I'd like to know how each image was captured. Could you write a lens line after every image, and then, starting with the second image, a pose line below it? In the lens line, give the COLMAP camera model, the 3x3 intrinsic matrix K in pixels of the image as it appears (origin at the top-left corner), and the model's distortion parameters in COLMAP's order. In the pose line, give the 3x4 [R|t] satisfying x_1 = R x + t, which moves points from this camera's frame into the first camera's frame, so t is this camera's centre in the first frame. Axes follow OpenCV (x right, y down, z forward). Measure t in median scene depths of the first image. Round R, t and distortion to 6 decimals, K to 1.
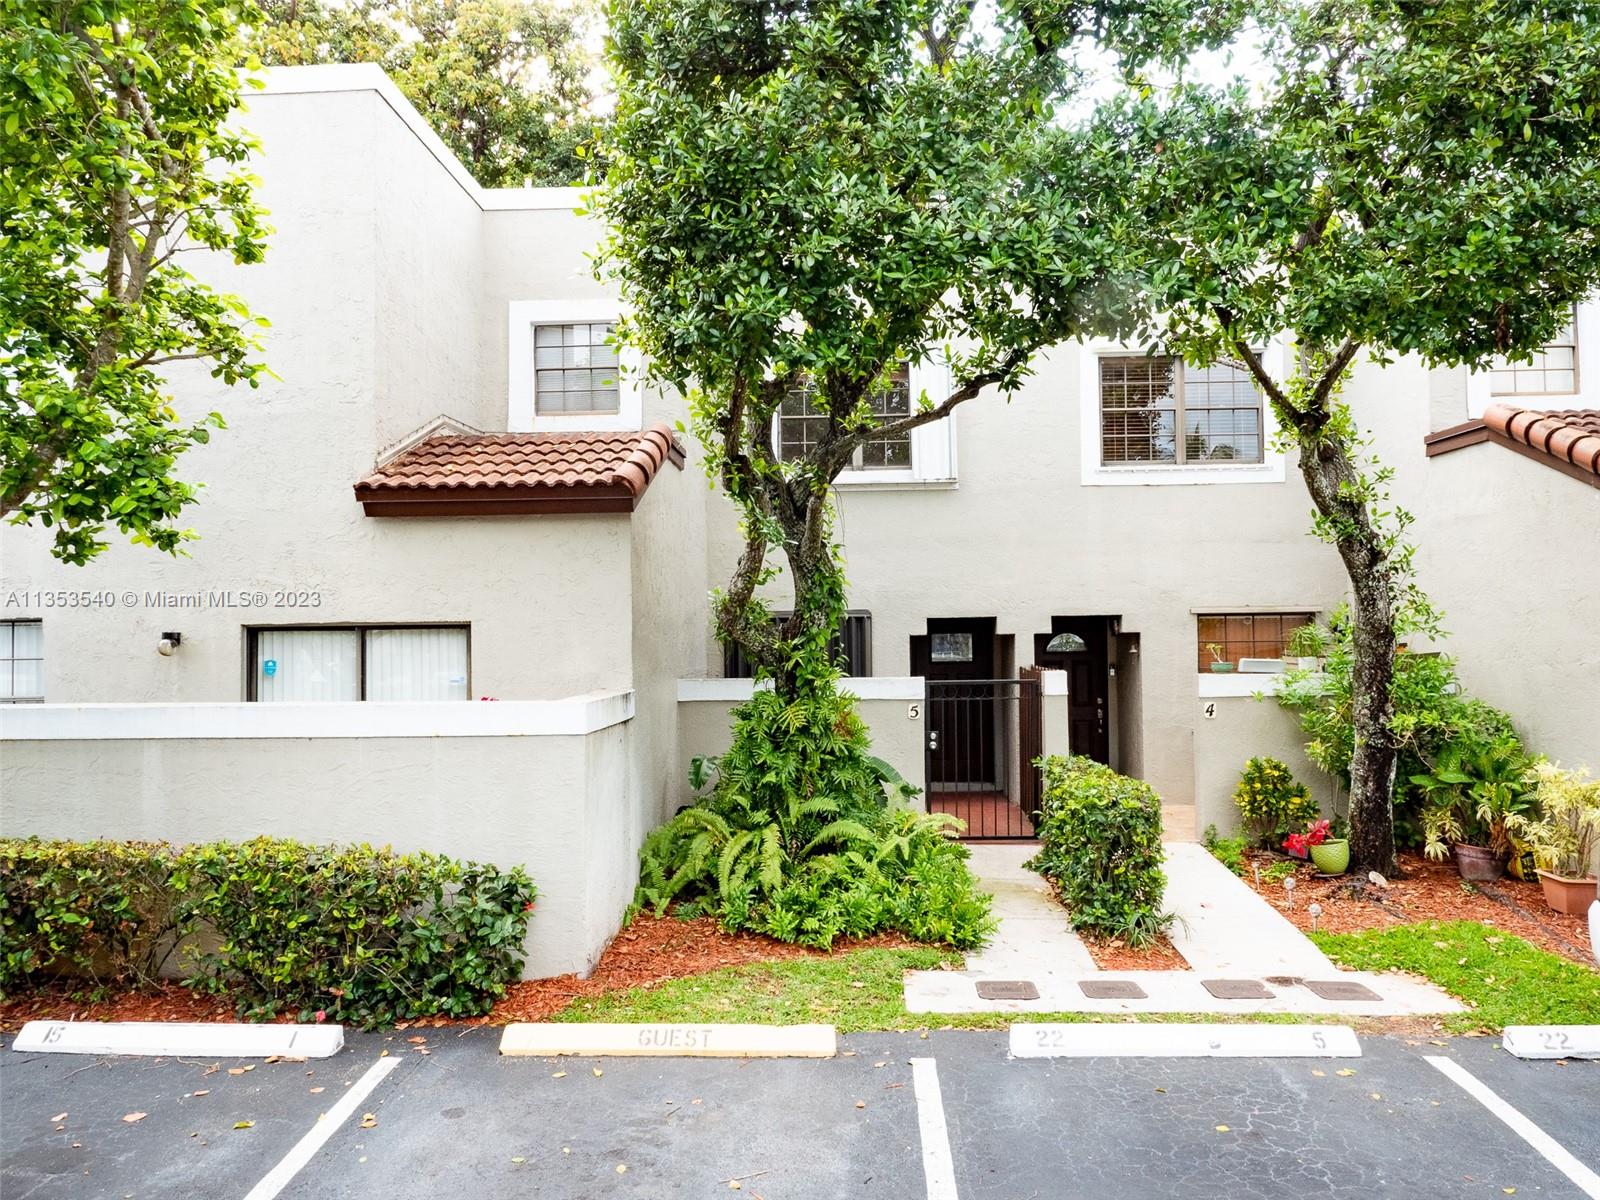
lens RADIAL K [[1202.8, 0, 800.3], [0, 1202.8, 596.5], [0, 0, 1]] dist [0.012217, 0.005050]
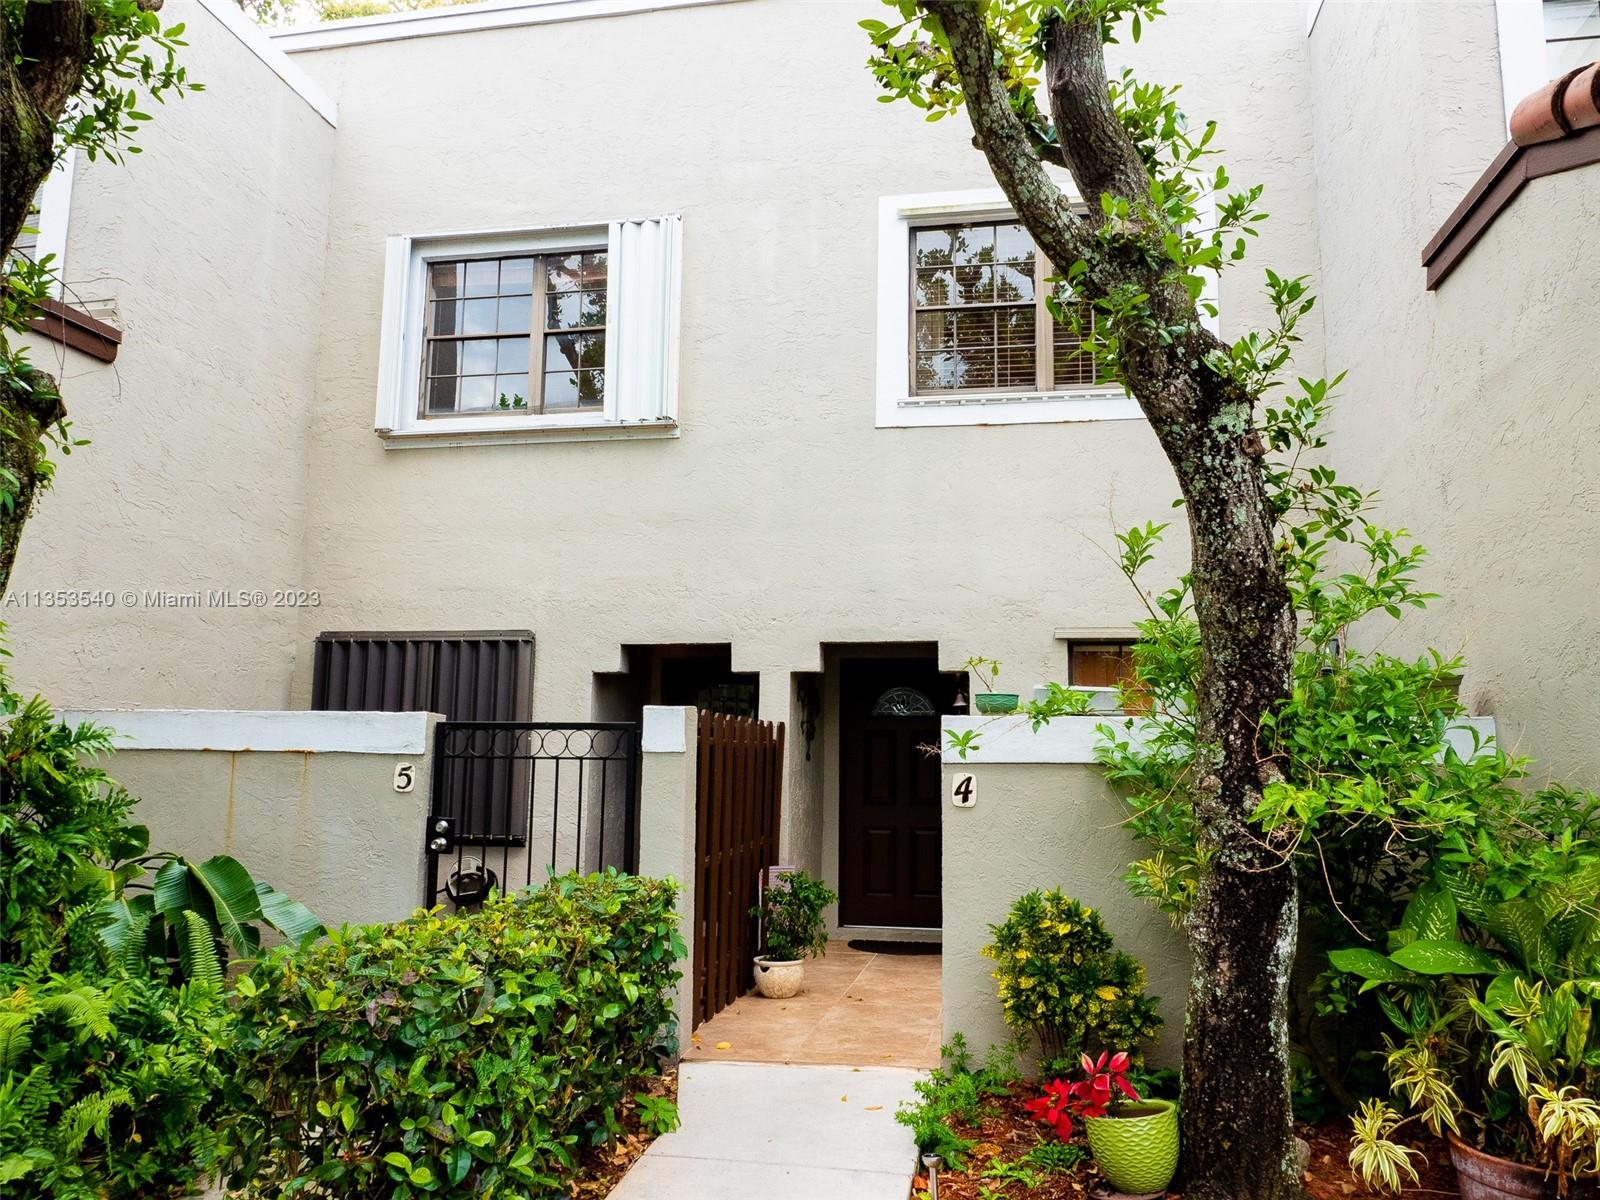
lens RADIAL K [[1168.2, 0, 800.1], [0, 1168.2, 603.3], [0, 0, 1]] dist [-0.022737, 0.015979]
pose [[0.988856, 0.007582, -0.148685, 0.387311], [-0.023961, 0.993788, -0.108680, 0.081492], [0.146937, 0.111031, 0.982894, 0.586931]]
